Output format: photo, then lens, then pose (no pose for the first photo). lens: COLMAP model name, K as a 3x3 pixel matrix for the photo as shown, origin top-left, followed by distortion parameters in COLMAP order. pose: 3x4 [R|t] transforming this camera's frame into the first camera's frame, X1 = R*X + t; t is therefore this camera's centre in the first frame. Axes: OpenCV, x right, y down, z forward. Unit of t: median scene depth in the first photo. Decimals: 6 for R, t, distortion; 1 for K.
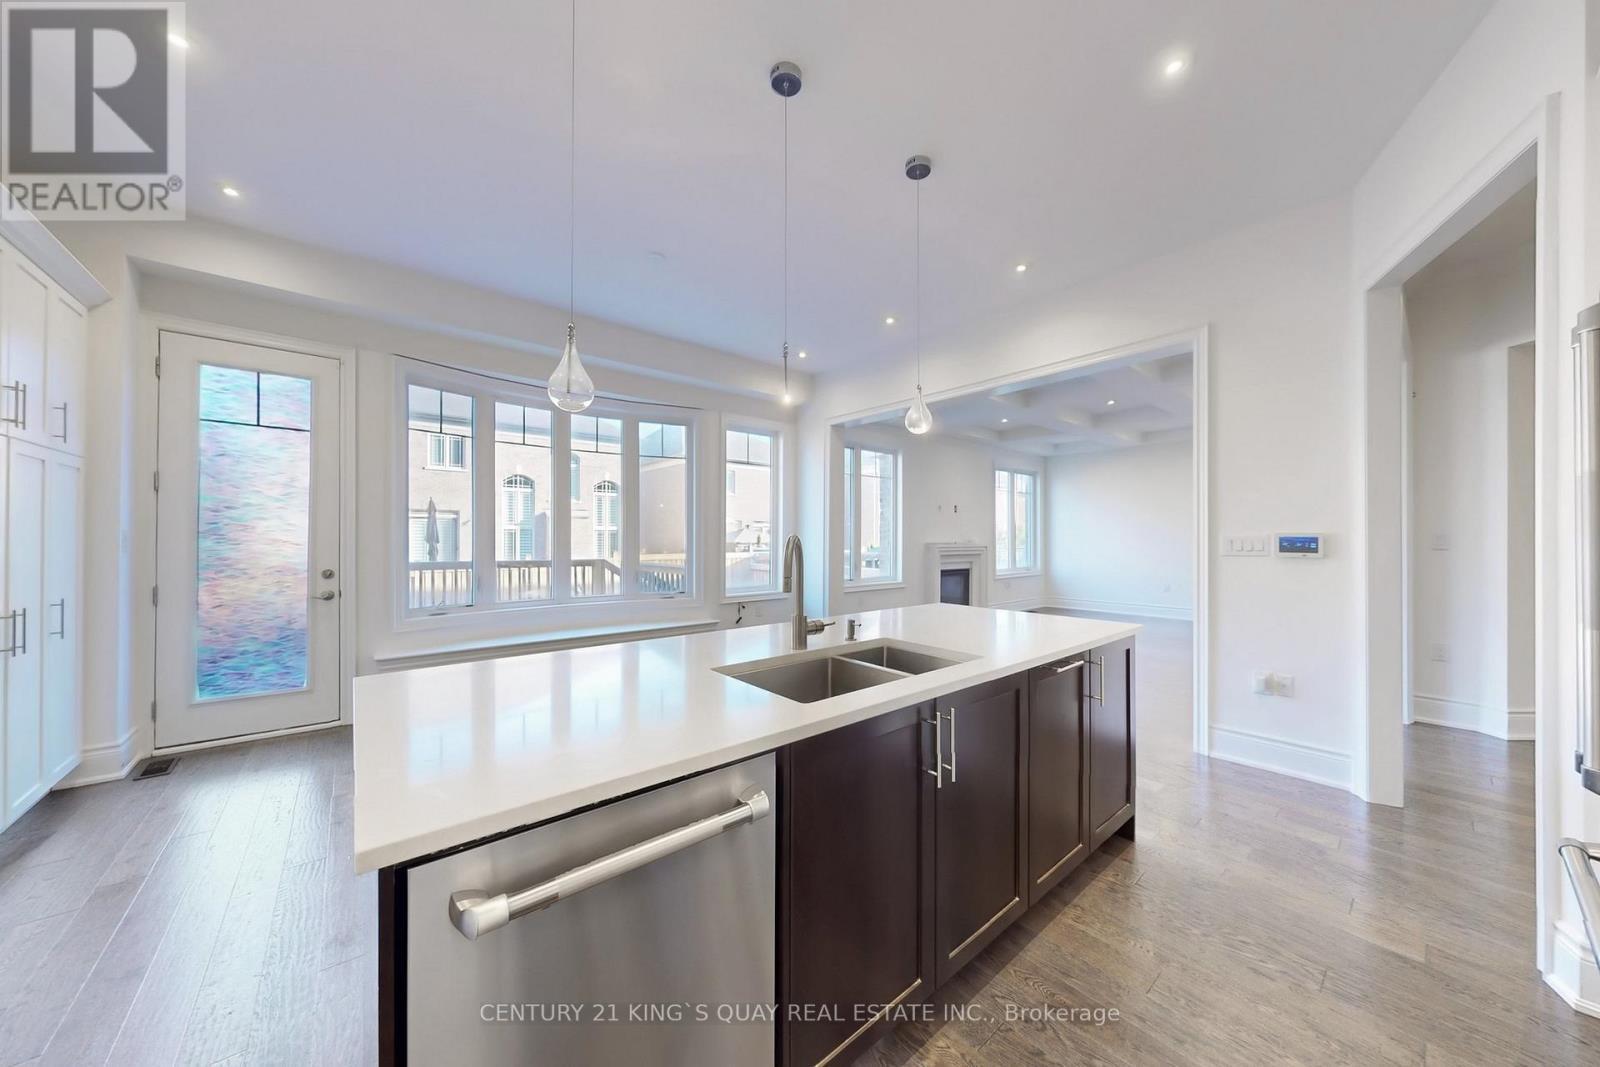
lens RADIAL K [[539.6, 0, 788.7], [0, 539.6, 538.5], [0, 0, 1]] dist [-0.000511, 0.000493]
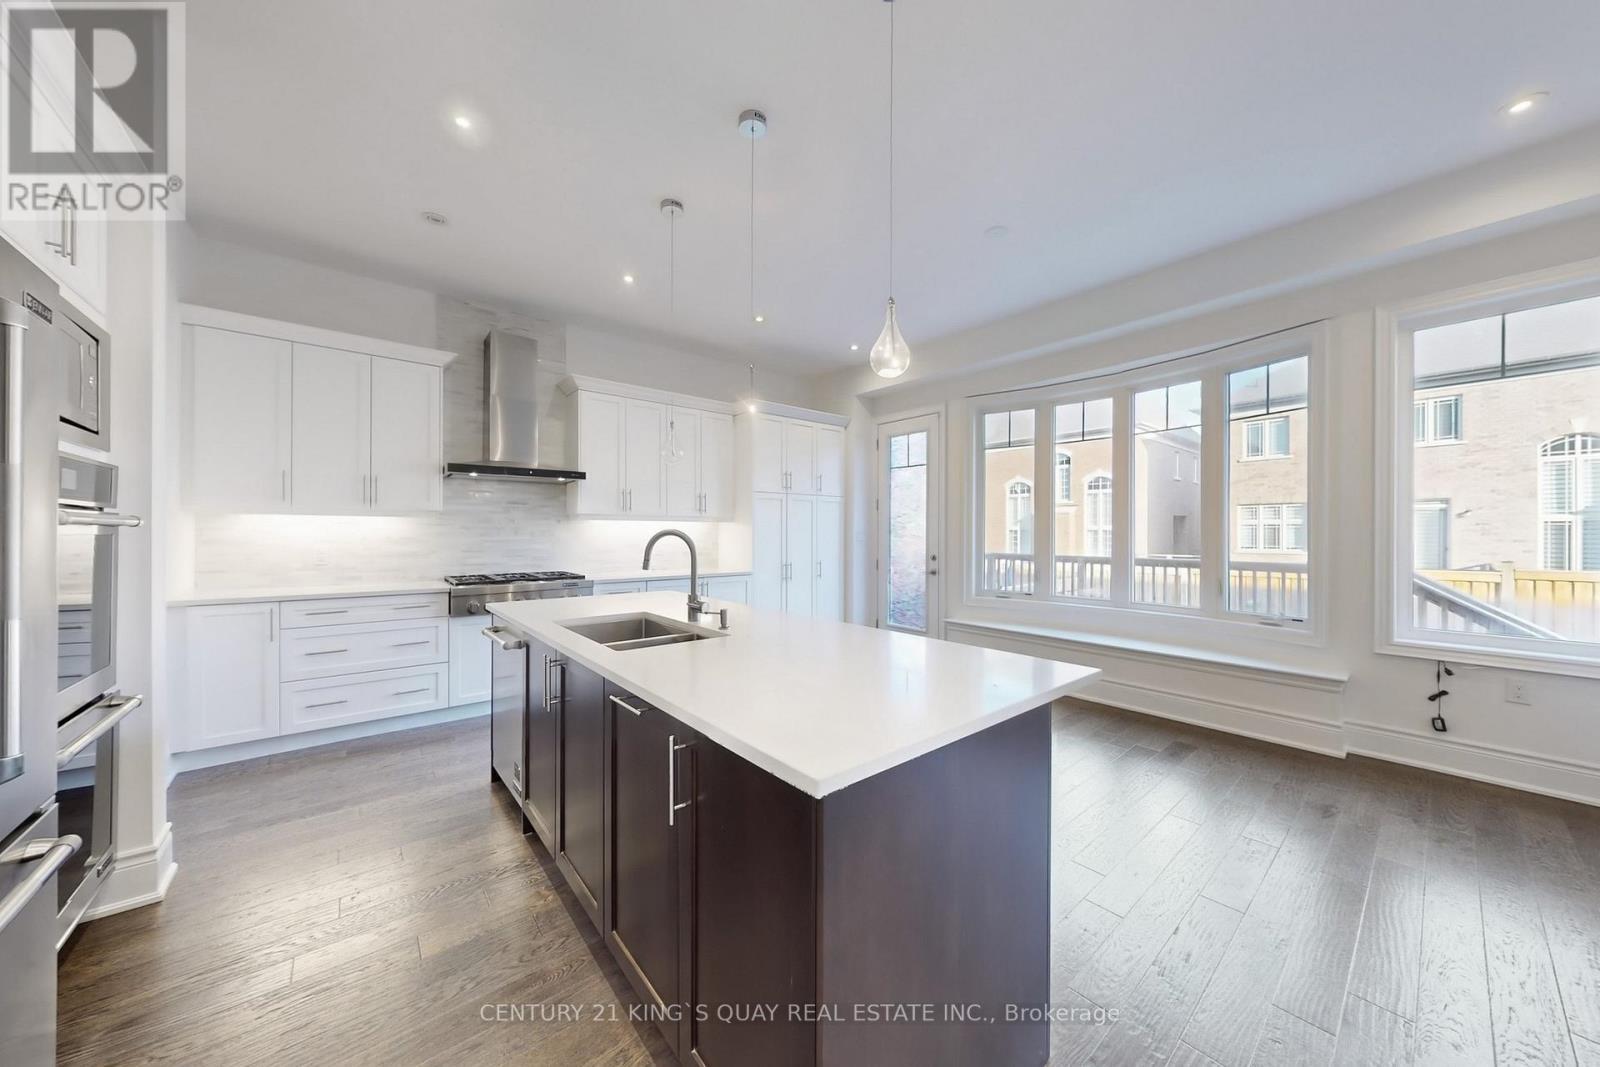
lens RADIAL K [[539.6, 0, 808.1], [0, 539.6, 530.5], [0, 0, 1]] dist [-0.000511, 0.000493]
pose [[0.017705, -0.007953, -0.999812, 0.700892], [-0.001664, 0.999967, -0.007984, 0.001900], [0.999842, 0.001805, 0.017691, 0.681283]]
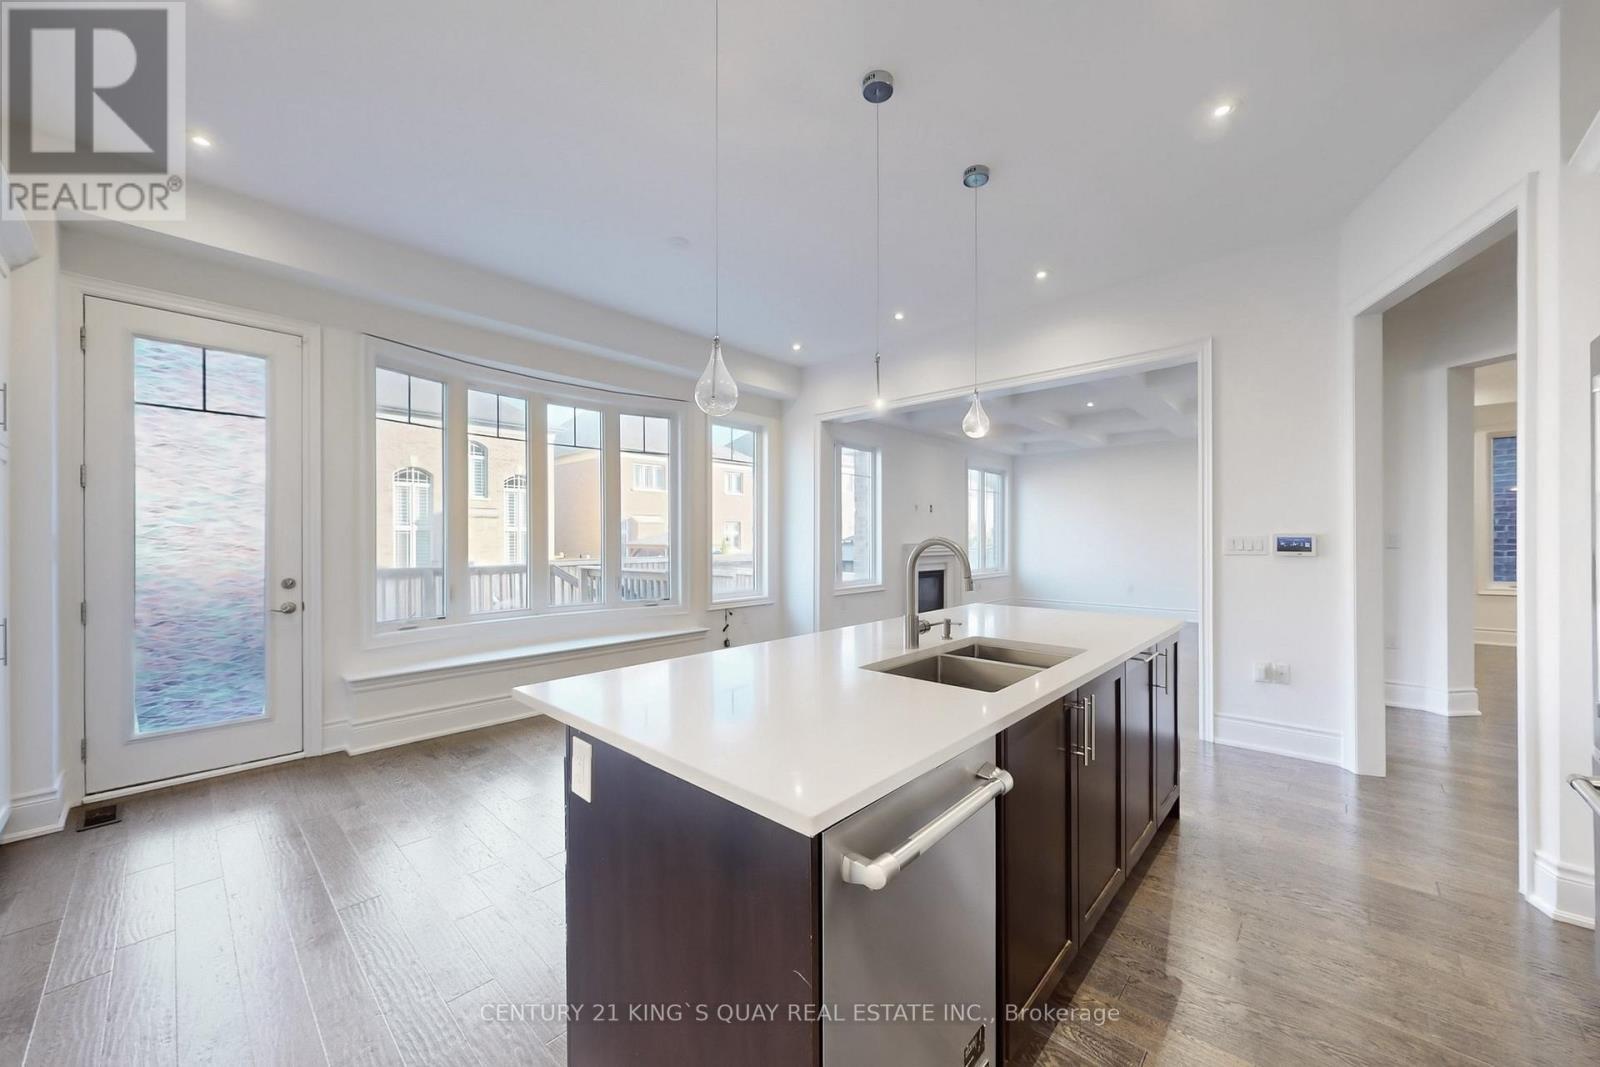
lens RADIAL K [[592.8, 0, 785.4], [0, 592.8, 542.4], [0, 0, 1]] dist [0.000981, -0.000199]
pose [[0.991600, -0.004811, 0.129249, -0.201753], [0.004183, 0.999978, 0.005128, -0.002665], [-0.129271, -0.004544, 0.991599, -0.051528]]
